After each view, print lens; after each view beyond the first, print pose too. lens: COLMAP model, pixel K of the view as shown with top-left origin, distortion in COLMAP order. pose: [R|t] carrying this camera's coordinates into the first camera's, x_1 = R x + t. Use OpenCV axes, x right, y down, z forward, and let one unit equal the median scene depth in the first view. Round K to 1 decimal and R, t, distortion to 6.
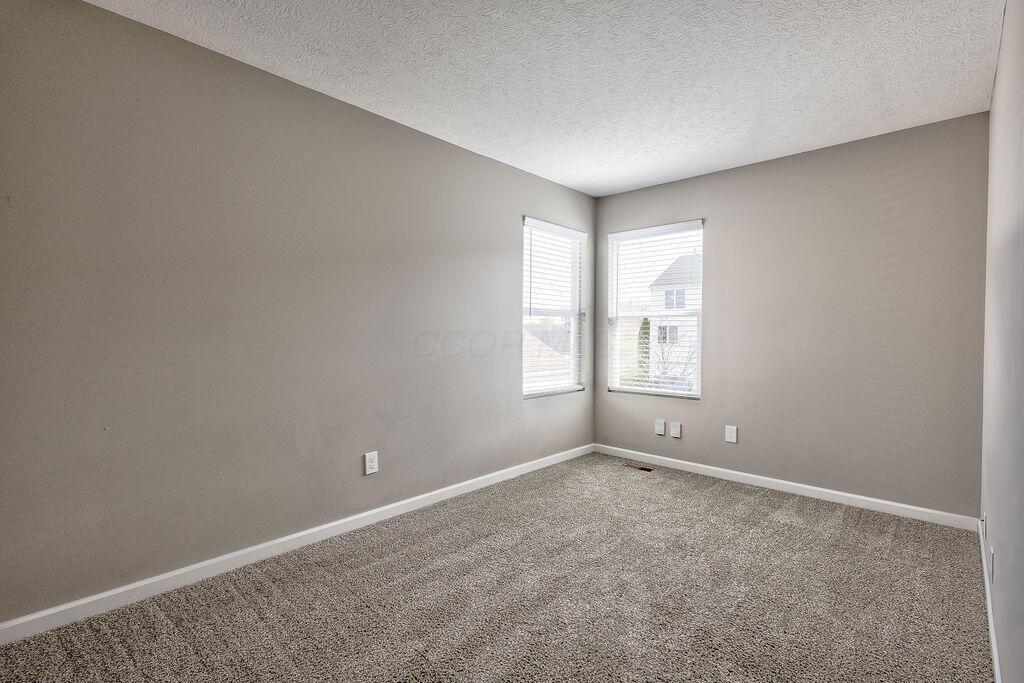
lens RADIAL K [[471.9, 0, 513.2], [0, 471.9, 335.1], [0, 0, 1]] dist [0.002032, 0.000019]
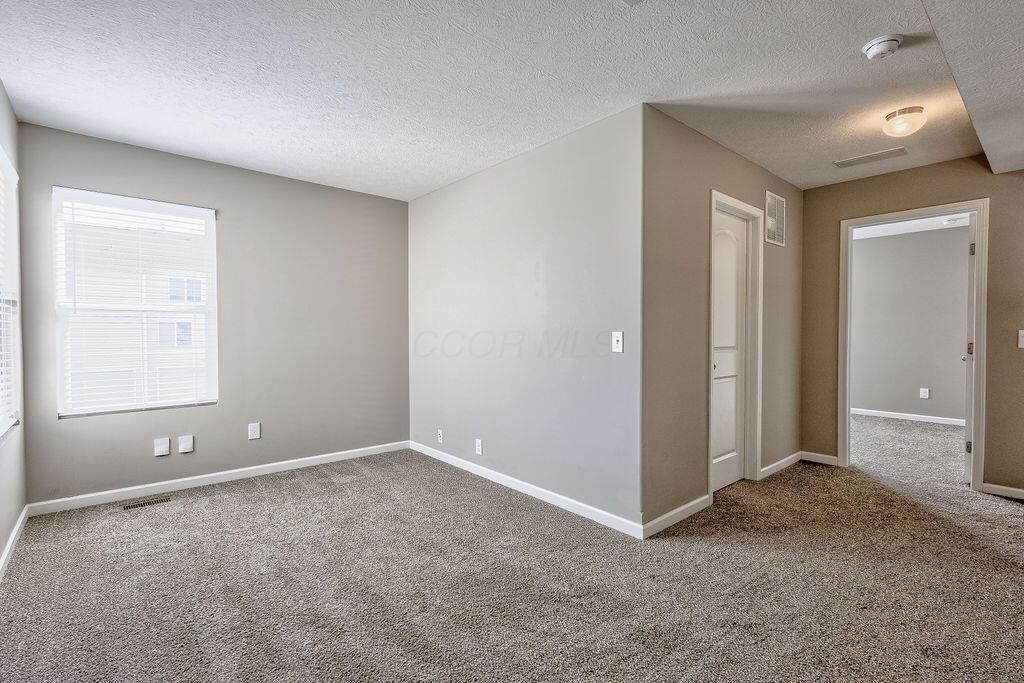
lens RADIAL K [[471.9, 0, 513.2], [0, 471.9, 335.1], [0, 0, 1]] dist [0.002032, 0.000019]
pose [[0.101939, -0.012496, 0.994712, -0.497289], [0.009669, 0.999886, 0.011570, -0.004159], [-0.994744, 0.008438, 0.102048, 0.338571]]
